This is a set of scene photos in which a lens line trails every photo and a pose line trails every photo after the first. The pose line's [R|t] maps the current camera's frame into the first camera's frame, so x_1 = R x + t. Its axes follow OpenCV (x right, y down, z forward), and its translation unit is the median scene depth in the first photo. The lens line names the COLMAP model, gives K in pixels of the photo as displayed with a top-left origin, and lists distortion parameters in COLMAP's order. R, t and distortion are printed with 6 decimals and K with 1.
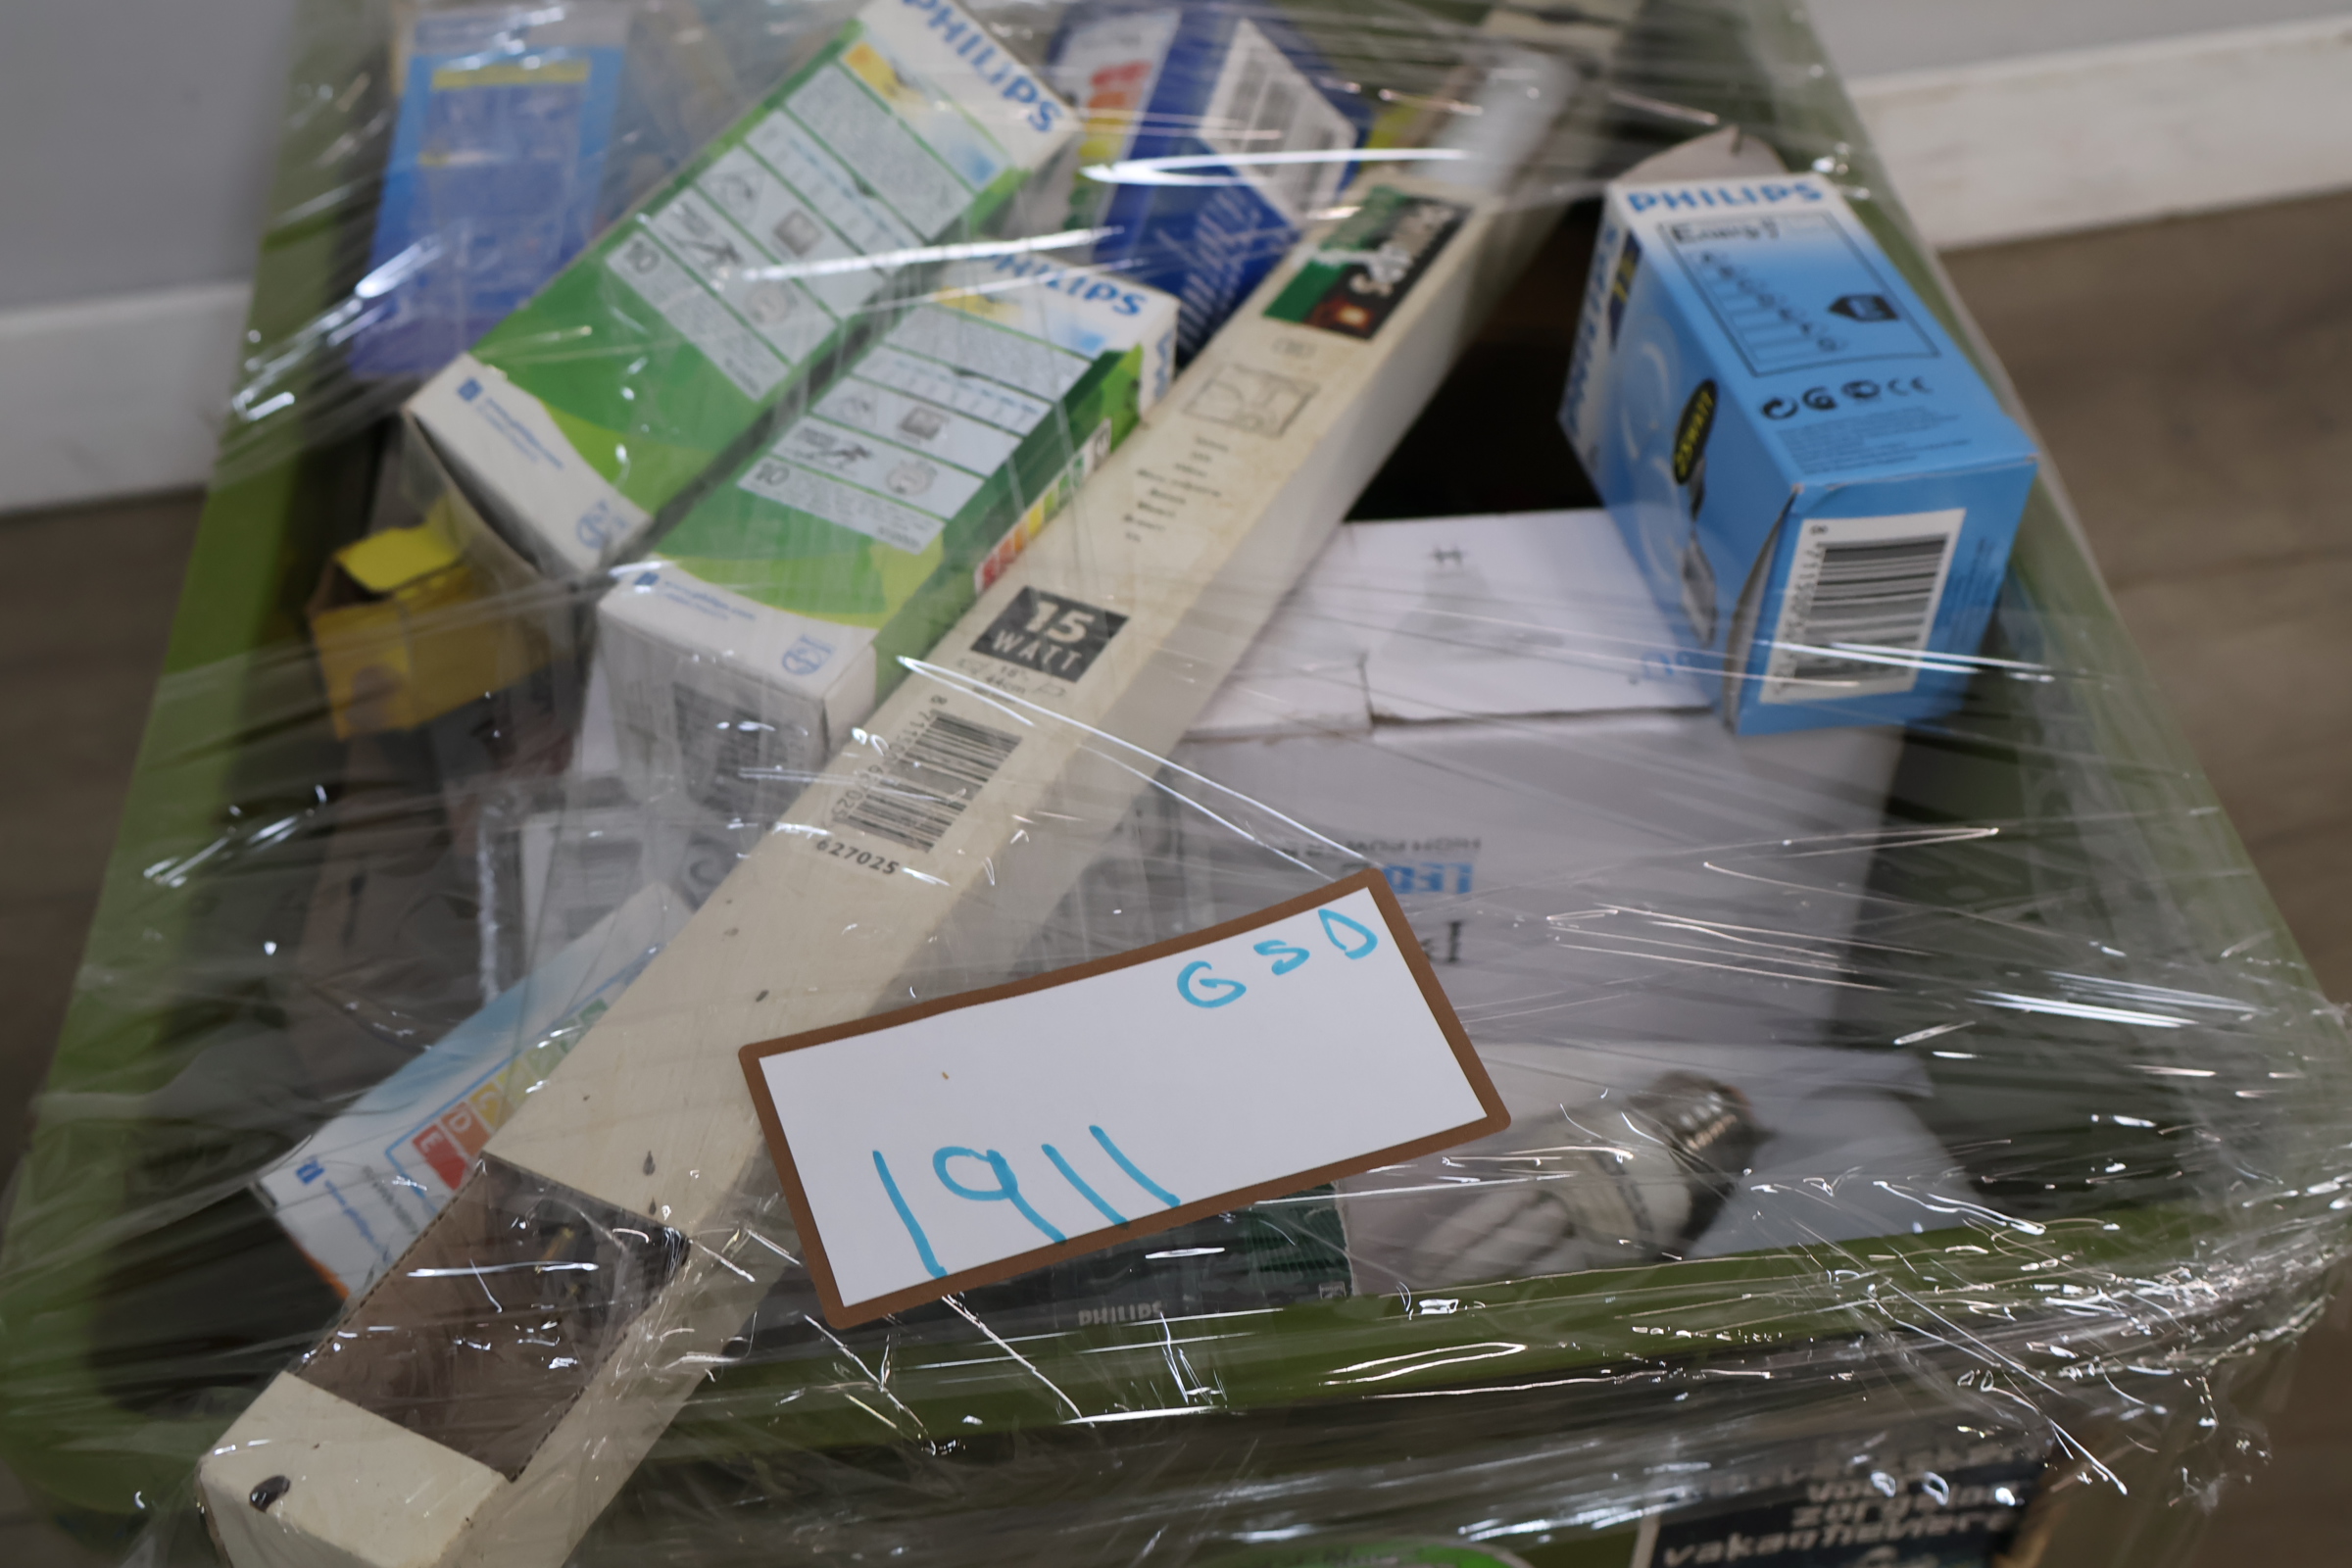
lens RADIAL K [[2666.8, 0, 1146.6], [0, 2666.8, 780.8], [0, 0, 1]] dist [0.051387, 0.010706]
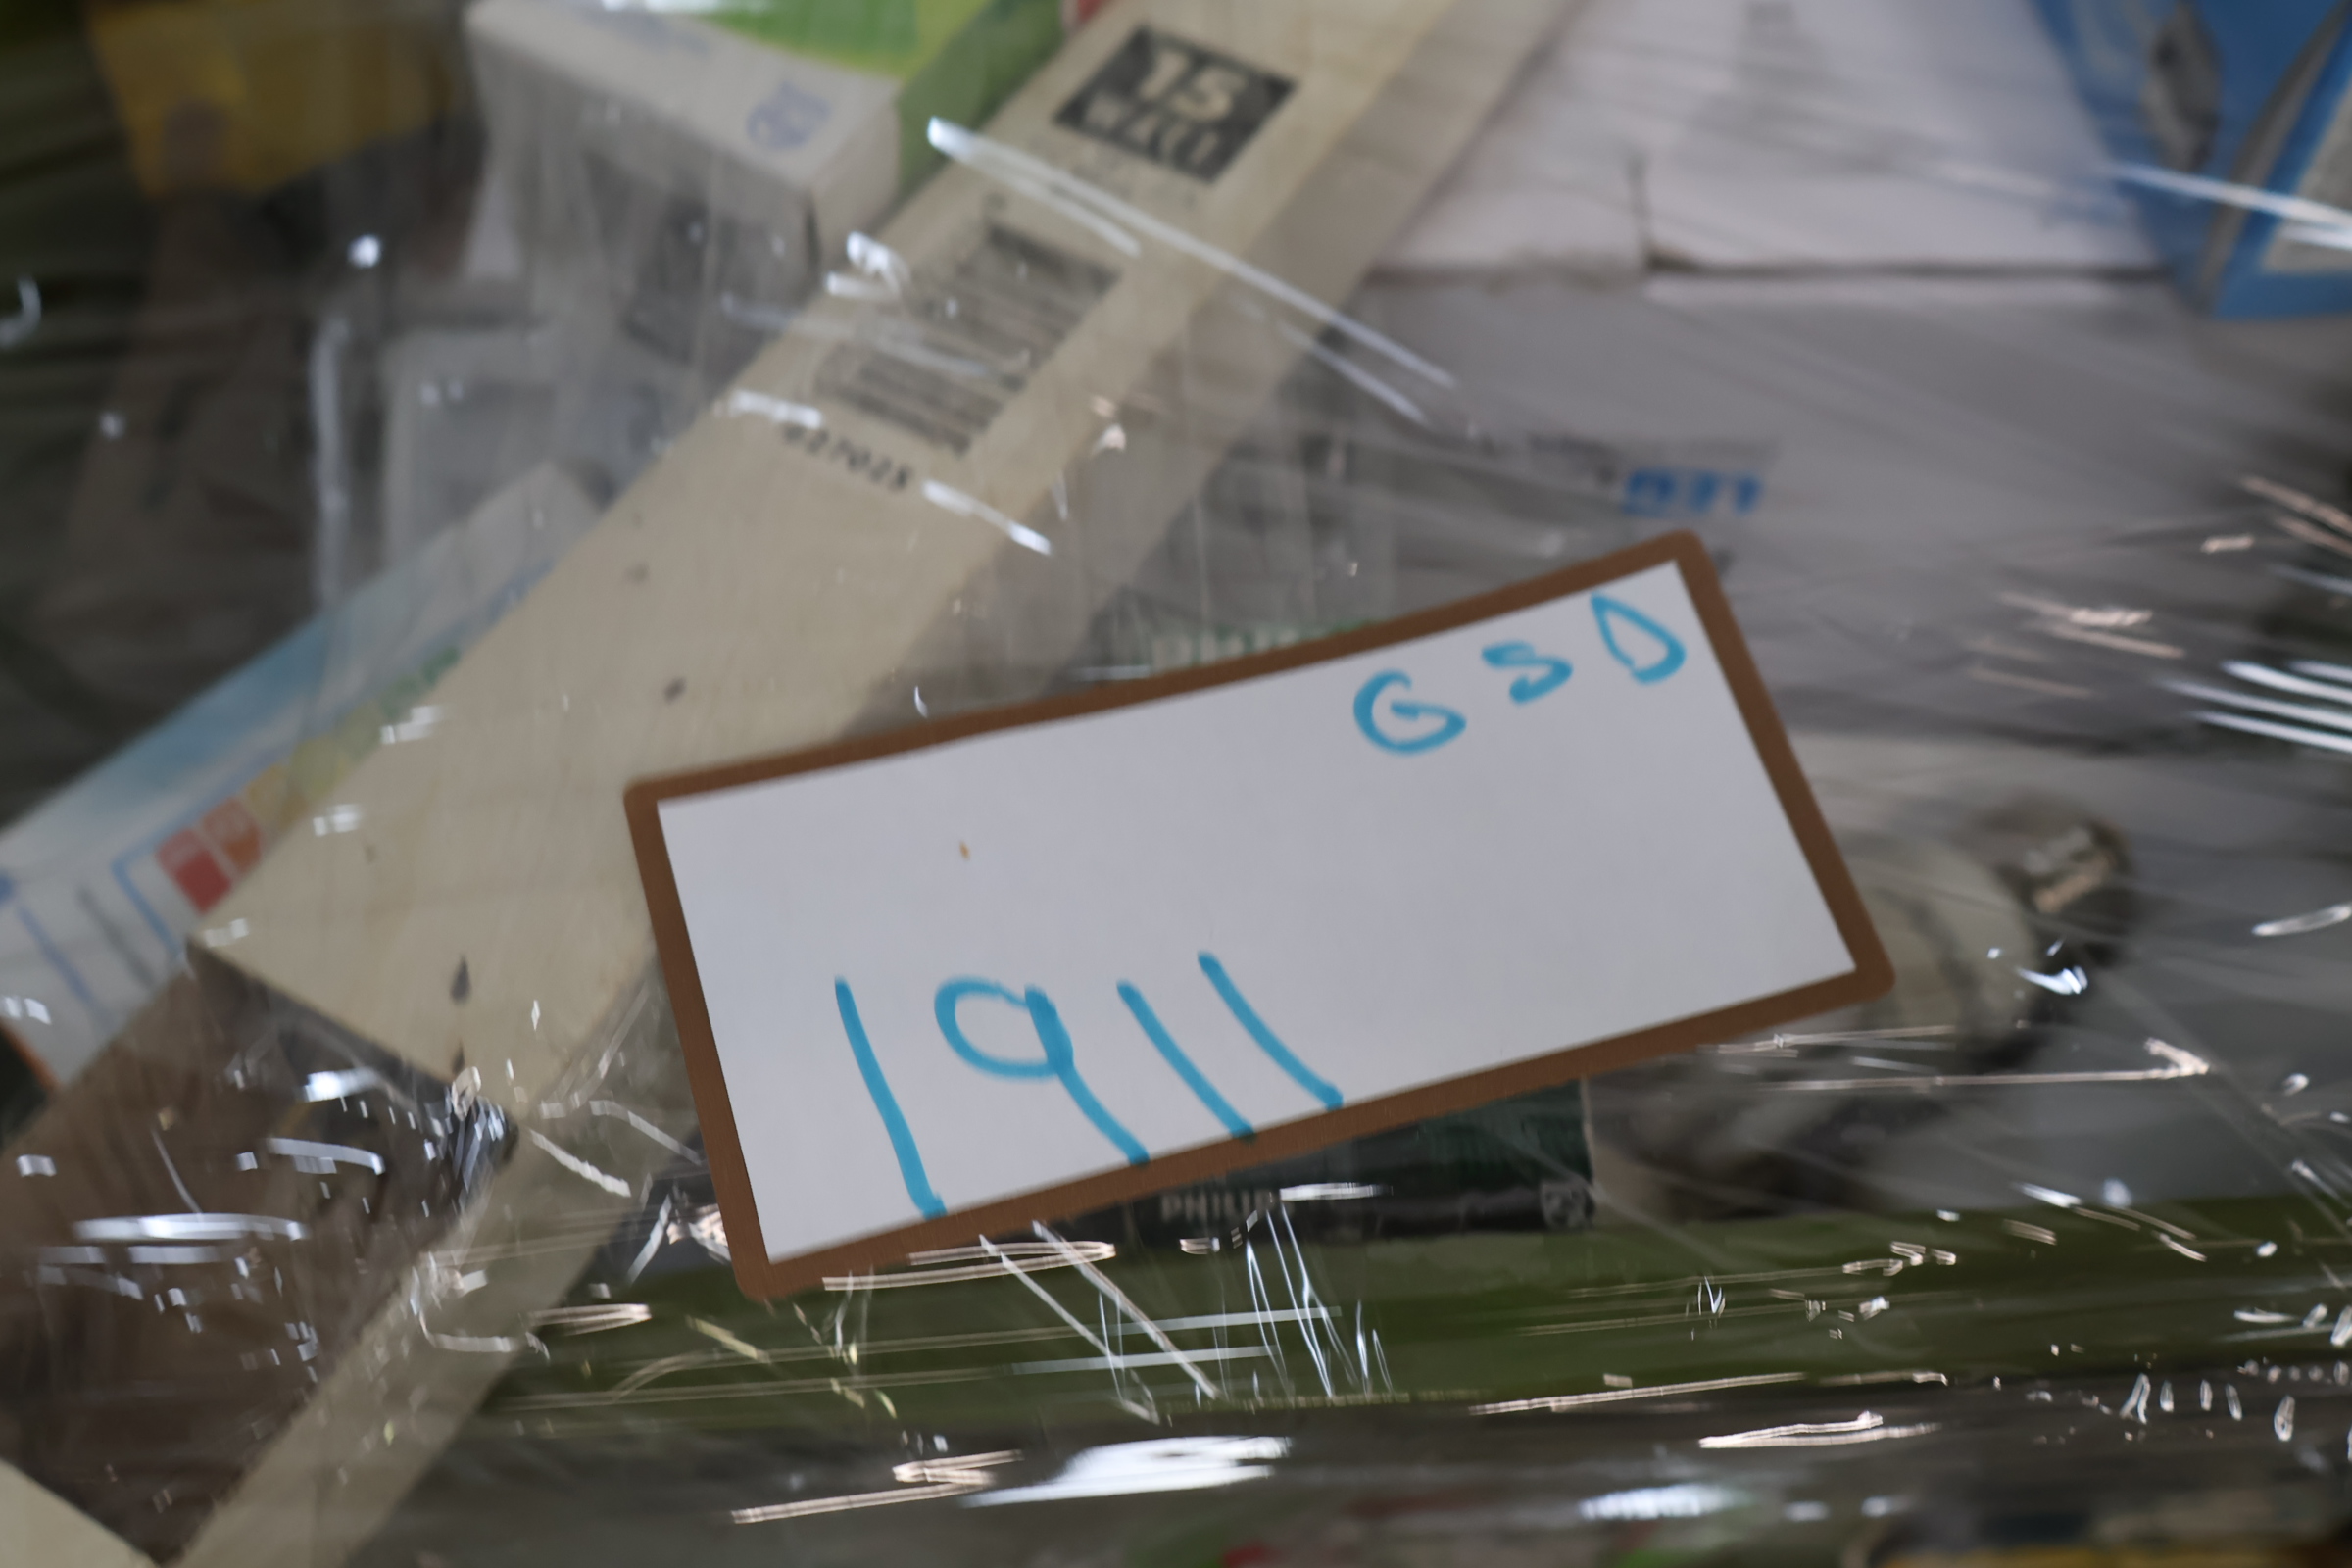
lens RADIAL K [[2666.8, 0, 1146.6], [0, 2666.8, 780.8], [0, 0, 1]] dist [0.051387, 0.010706]
pose [[0.997667, 0.062809, -0.026739, -0.017136], [-0.056440, 0.979282, 0.194476, -0.022107], [0.038400, -0.192513, 0.980543, 0.368858]]
